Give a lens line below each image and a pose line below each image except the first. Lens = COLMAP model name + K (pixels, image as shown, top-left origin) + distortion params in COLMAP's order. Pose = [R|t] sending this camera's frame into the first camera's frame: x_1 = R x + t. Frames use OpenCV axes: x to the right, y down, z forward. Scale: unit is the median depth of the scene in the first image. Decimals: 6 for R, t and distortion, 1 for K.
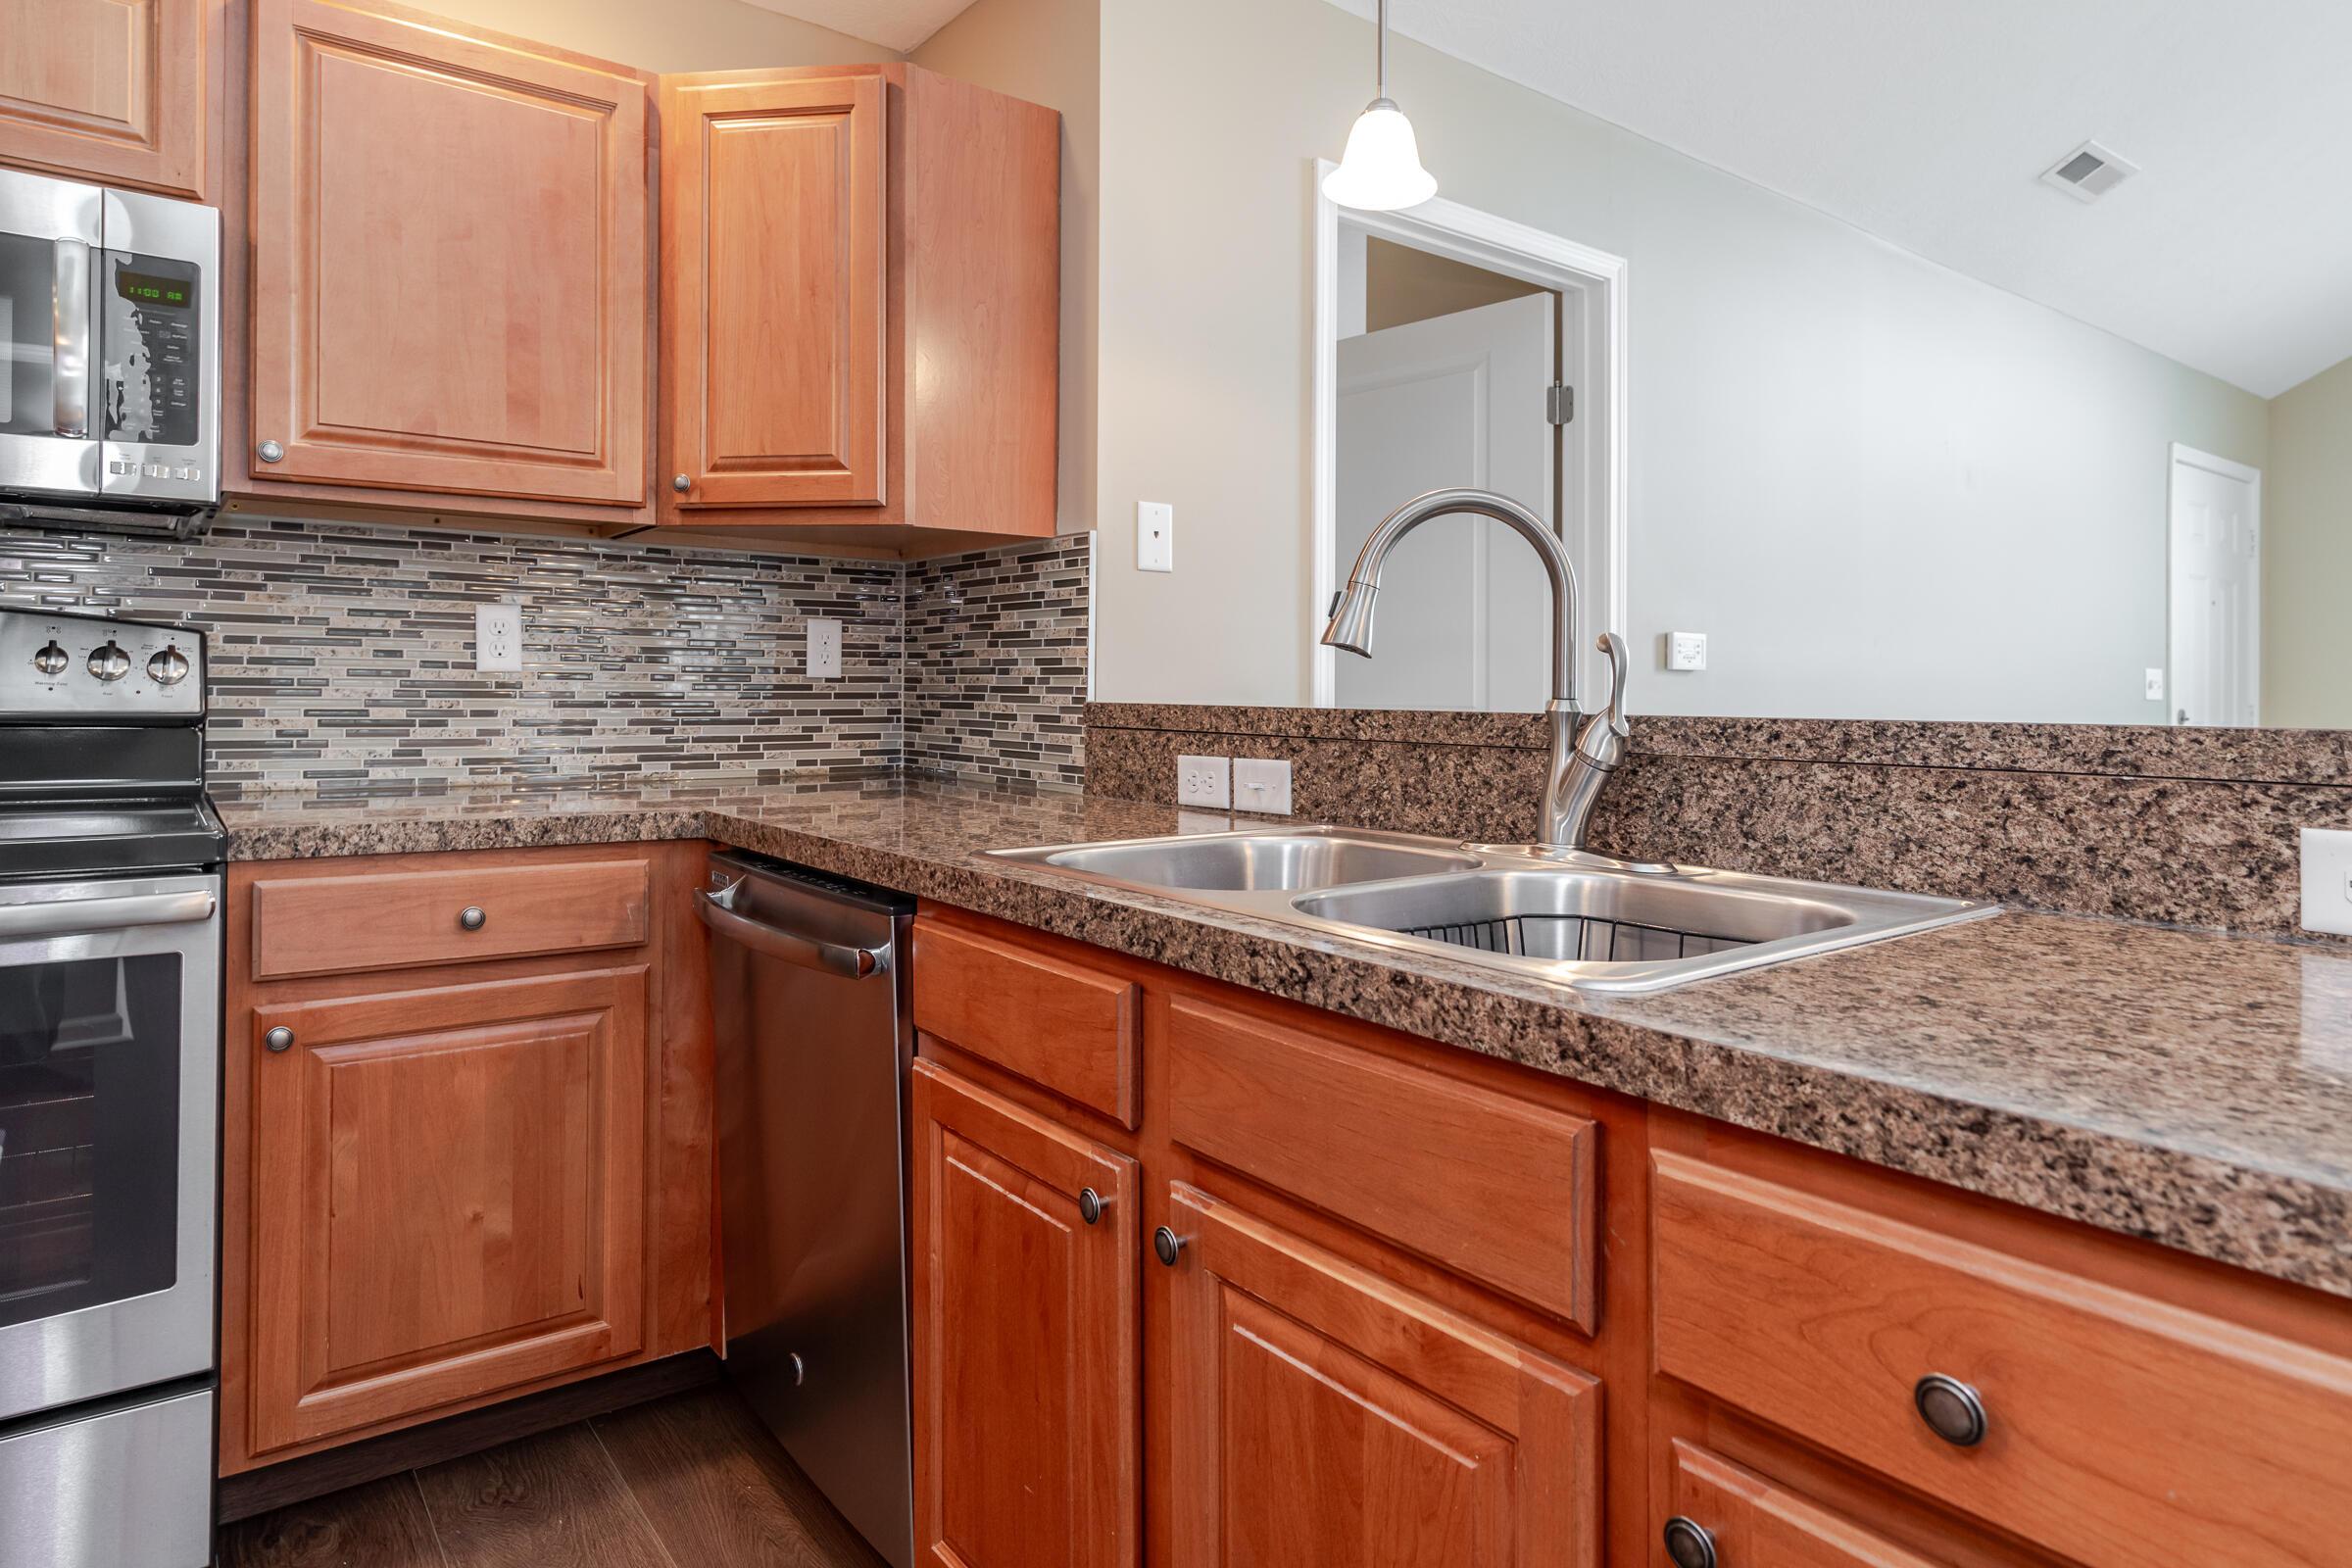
lens RADIAL K [[1379.2, 0, 1166.6], [0, 1379.2, 660.8], [0, 0, 1]] dist [-0.001503, 0.001971]
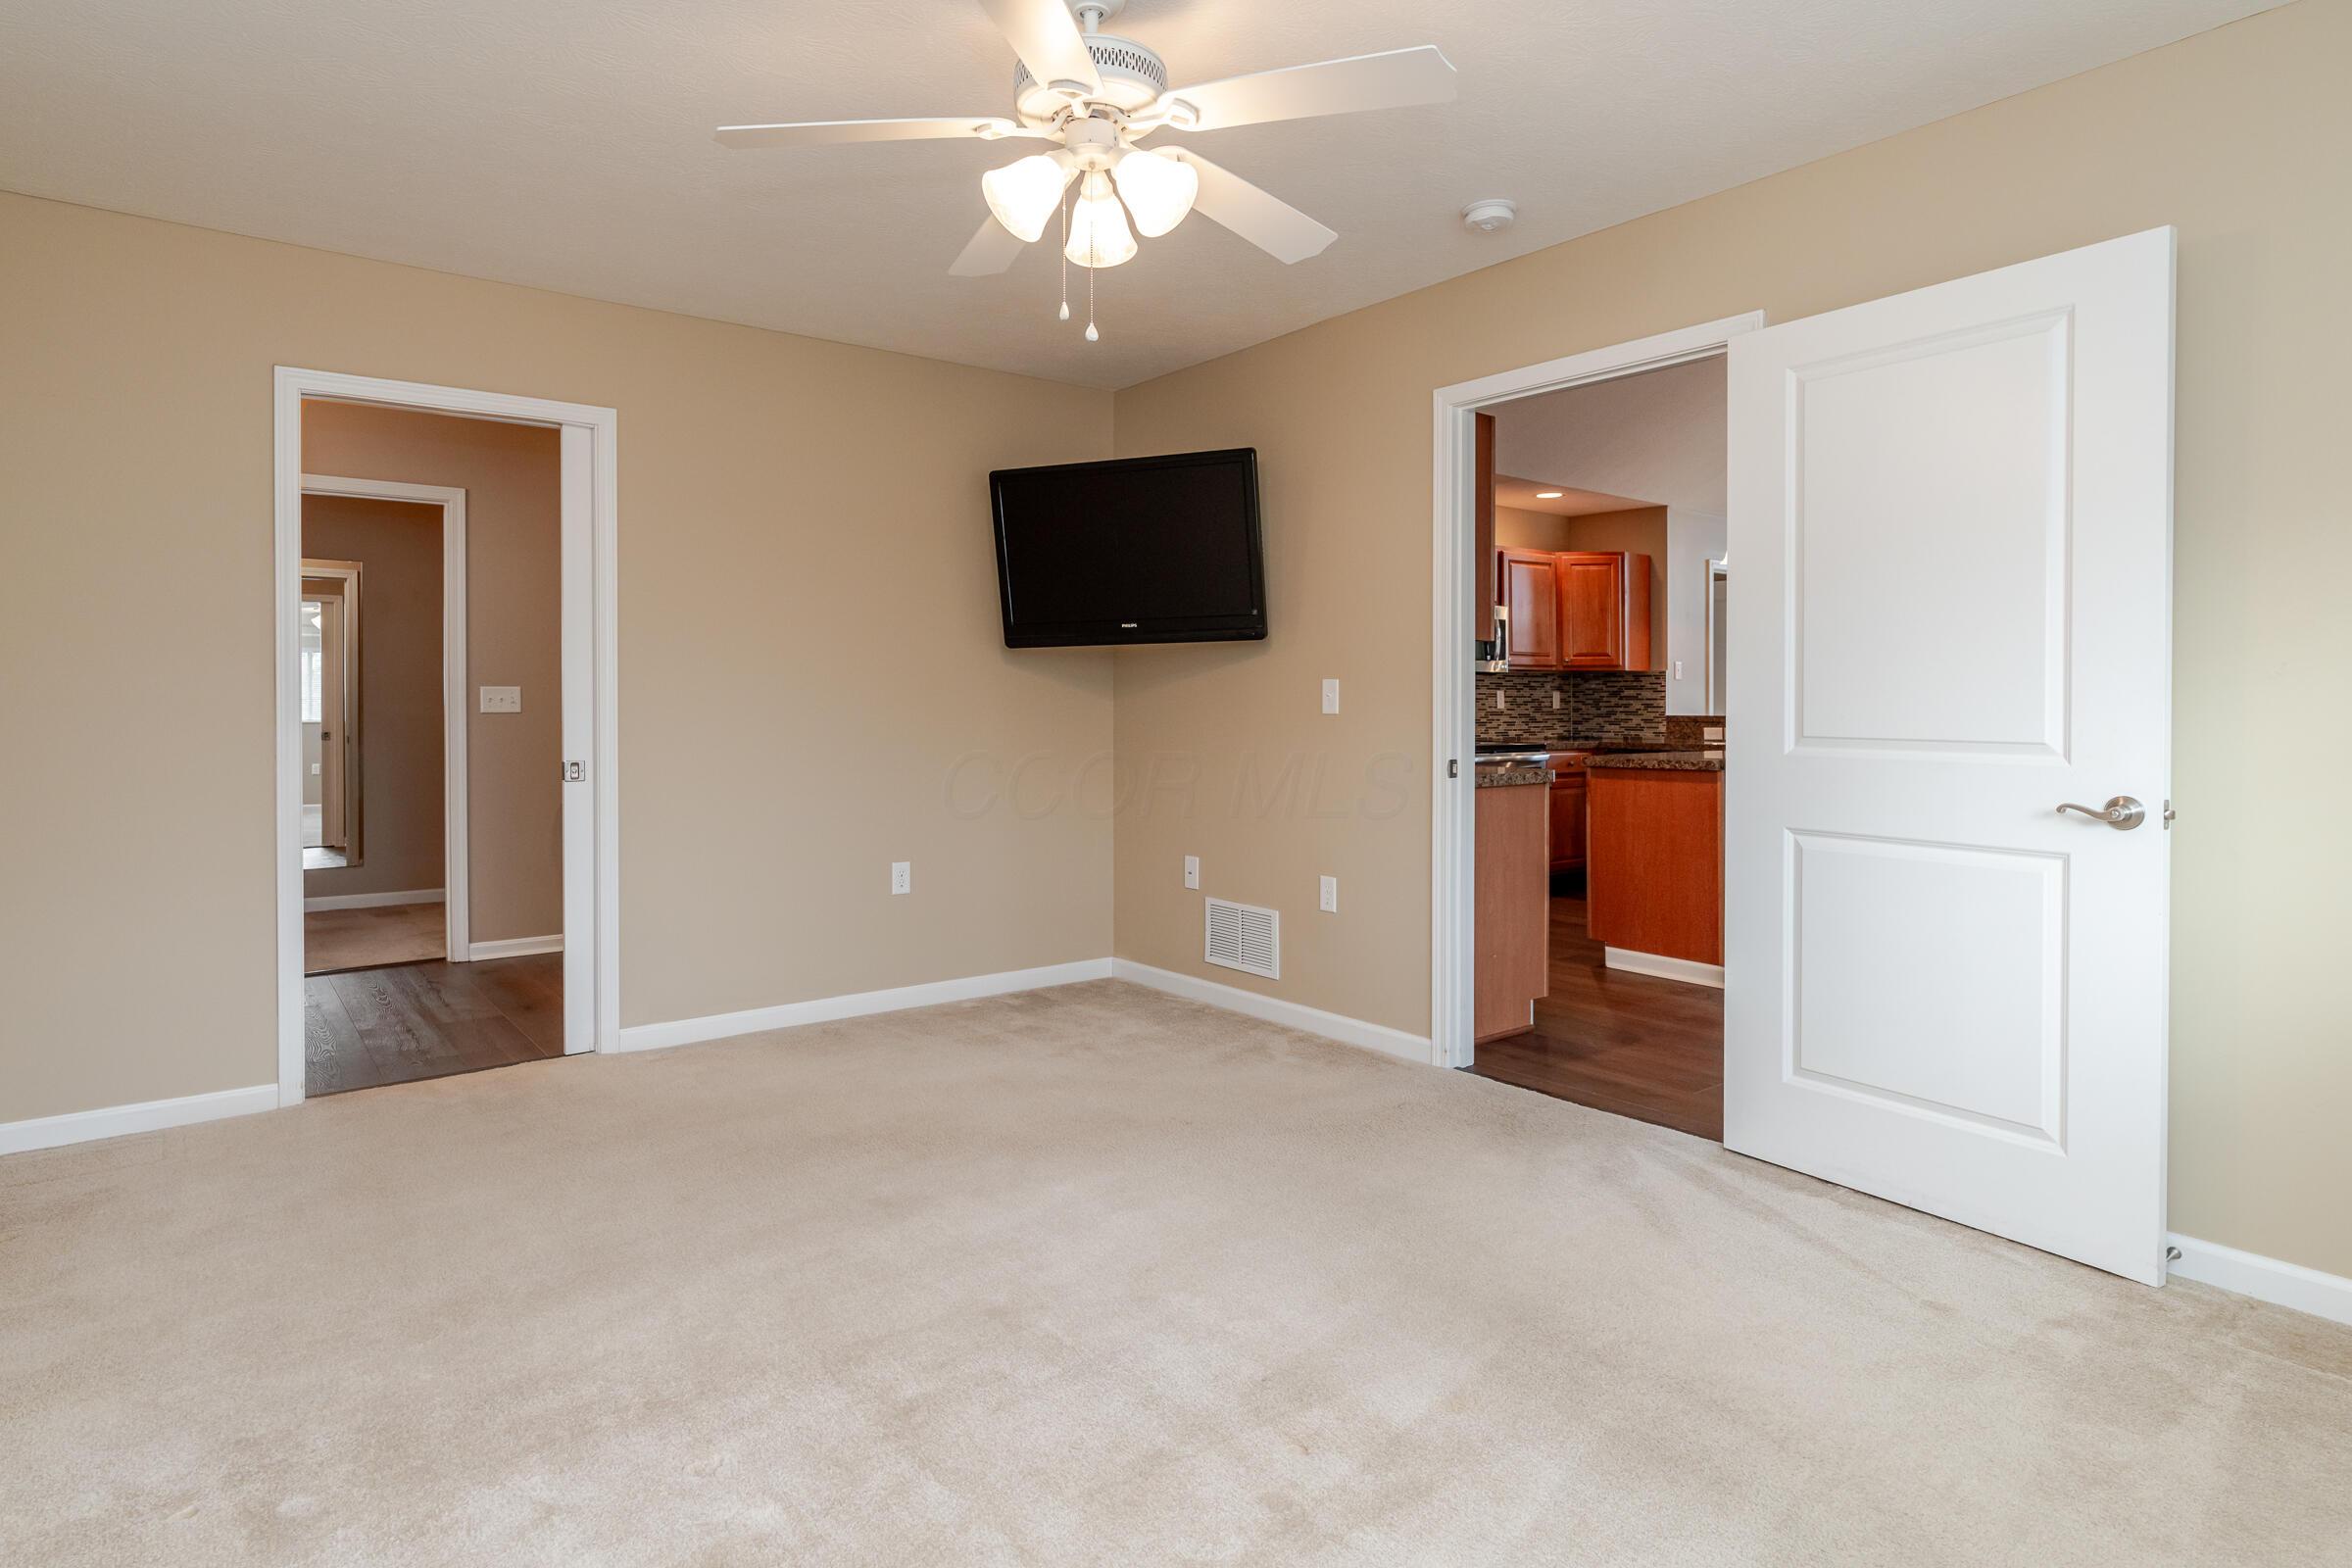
lens RADIAL K [[1242.8, 0, 1178.2], [0, 1242.8, 710.1], [0, 0, 1]] dist [-0.000823, -0.000032]
pose [[0.999701, -0.010145, 0.022258, -1.526762], [0.009546, 0.999594, 0.026848, -0.092274], [-0.022521, -0.026628, 0.999392, -2.480676]]
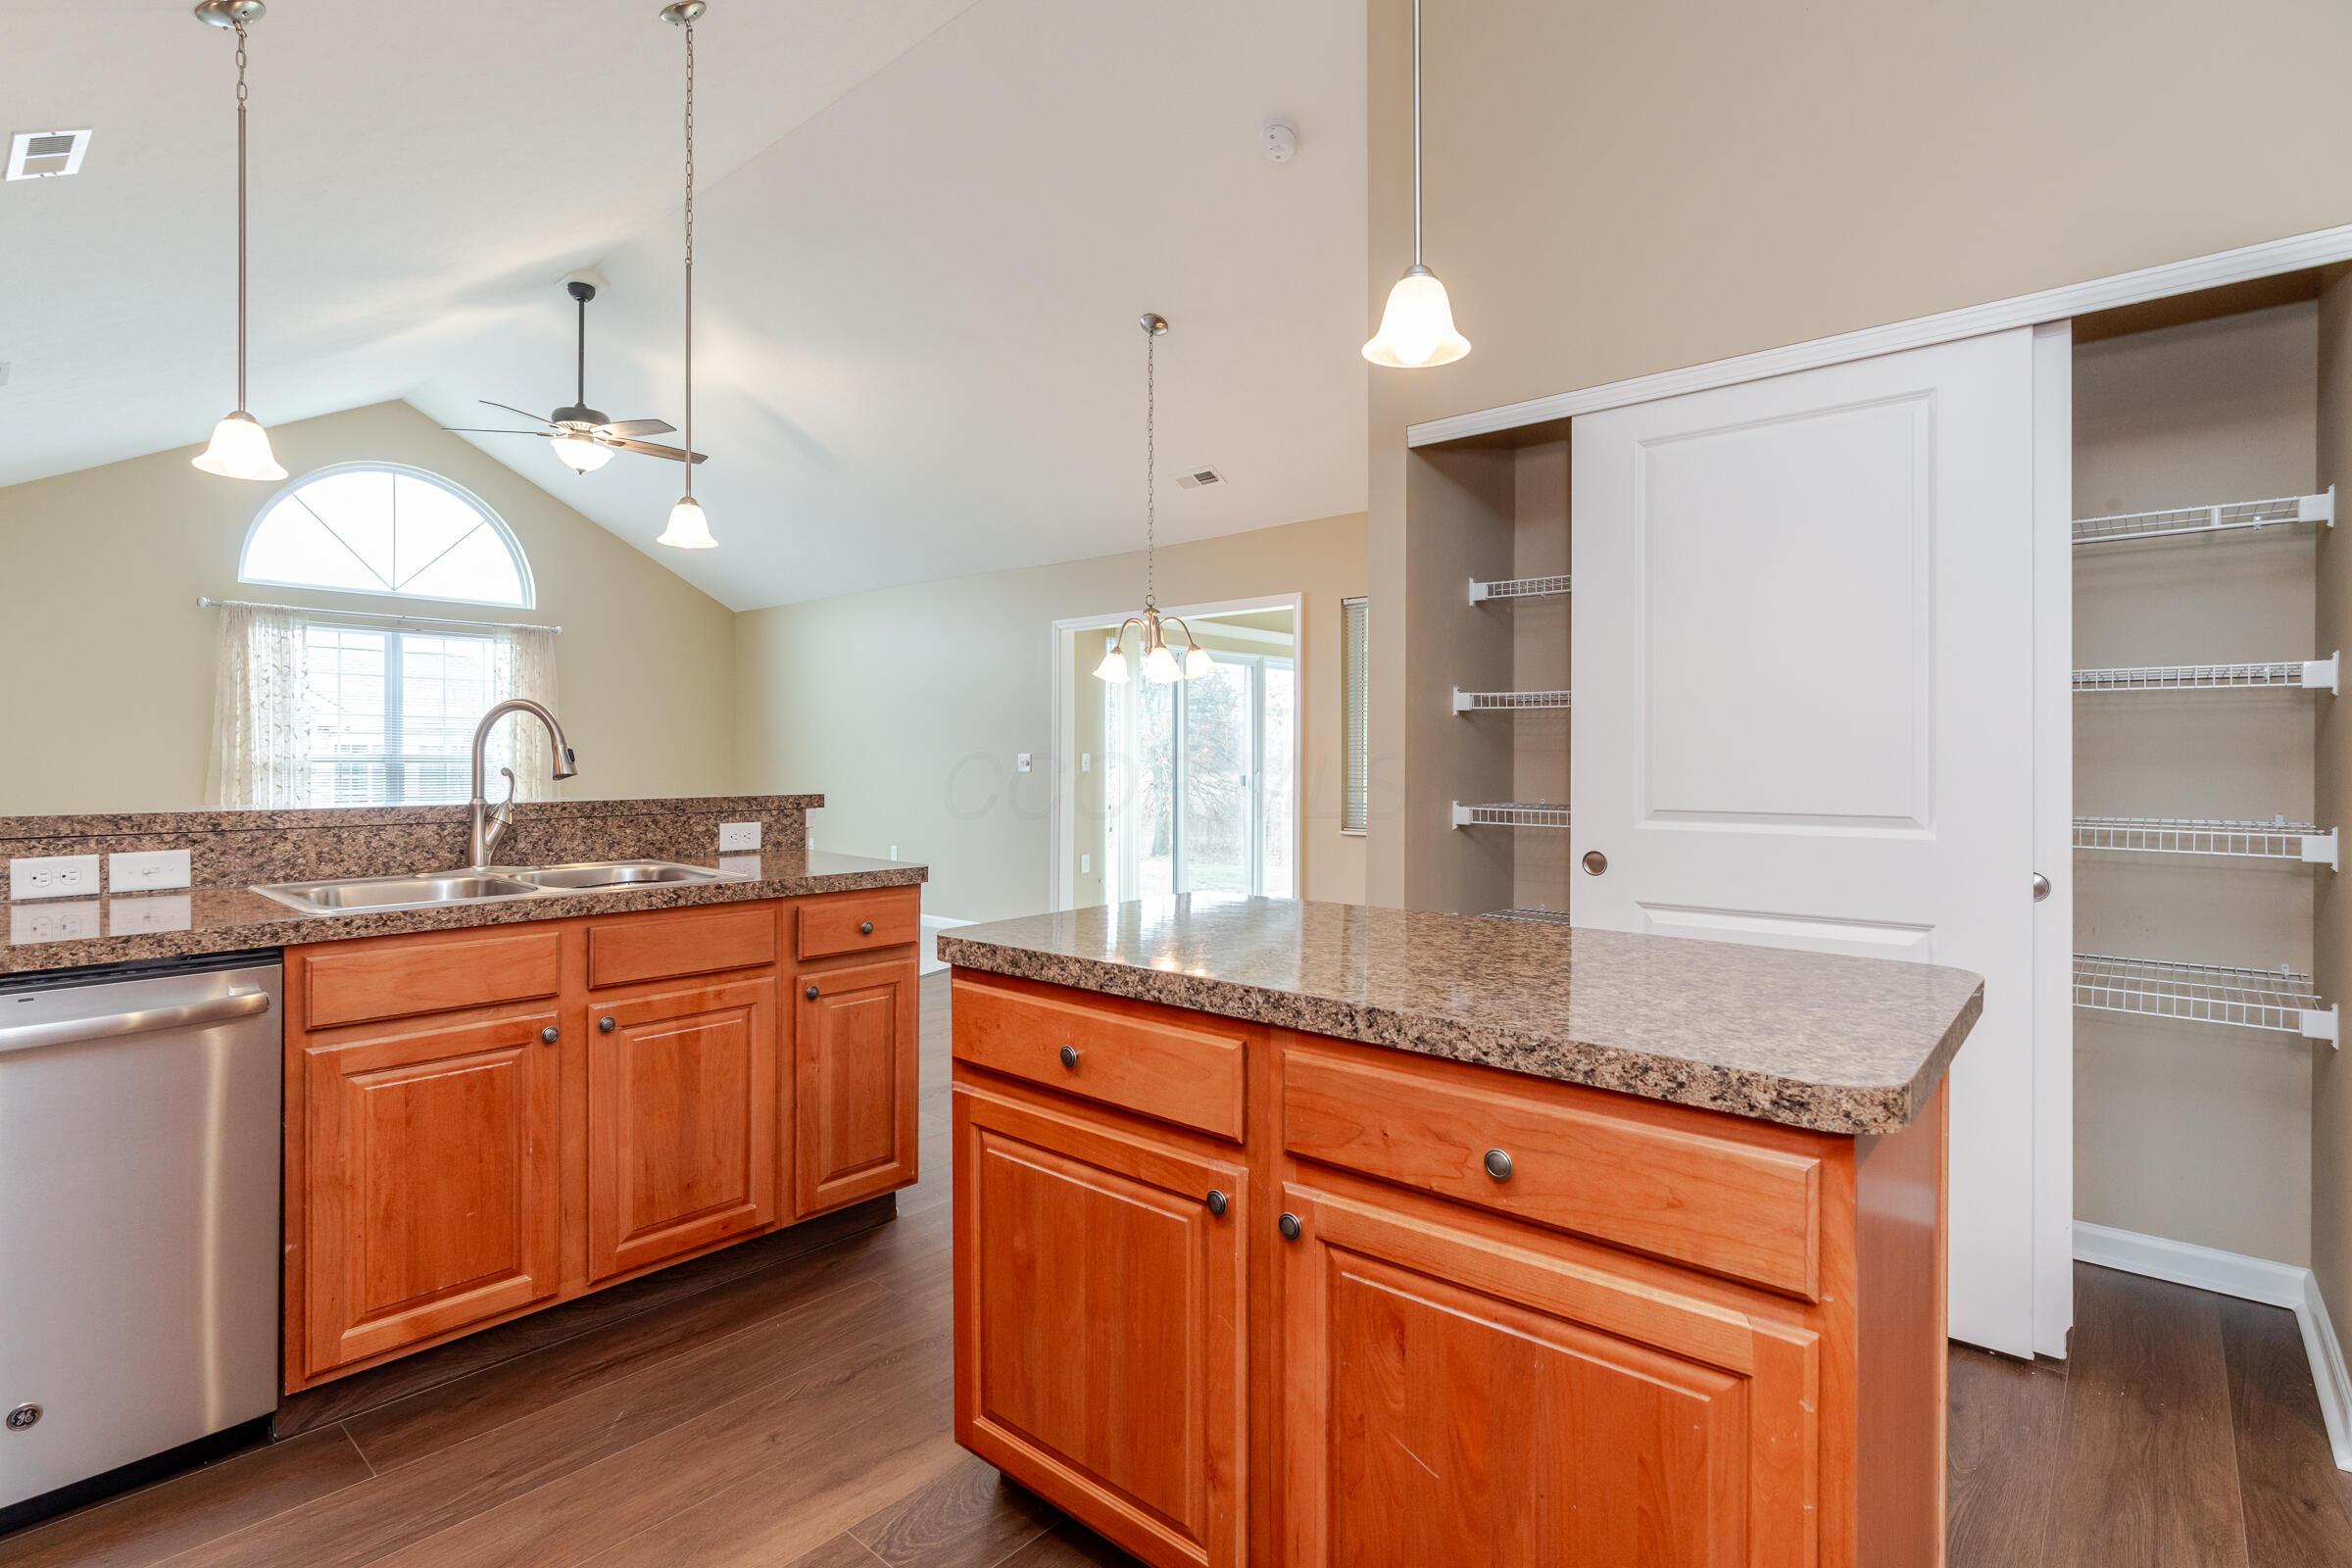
lens RADIAL K [[1123.5, 0, 1171.2], [0, 1123.5, 756.3], [0, 0, 1]] dist [-0.008352, 0.000086]
pose [[-0.223695, -0.010069, 0.974607, -1.068369], [-0.026313, 0.999645, 0.004289, -0.046919], [-0.974304, -0.024685, -0.223881, 0.226390]]
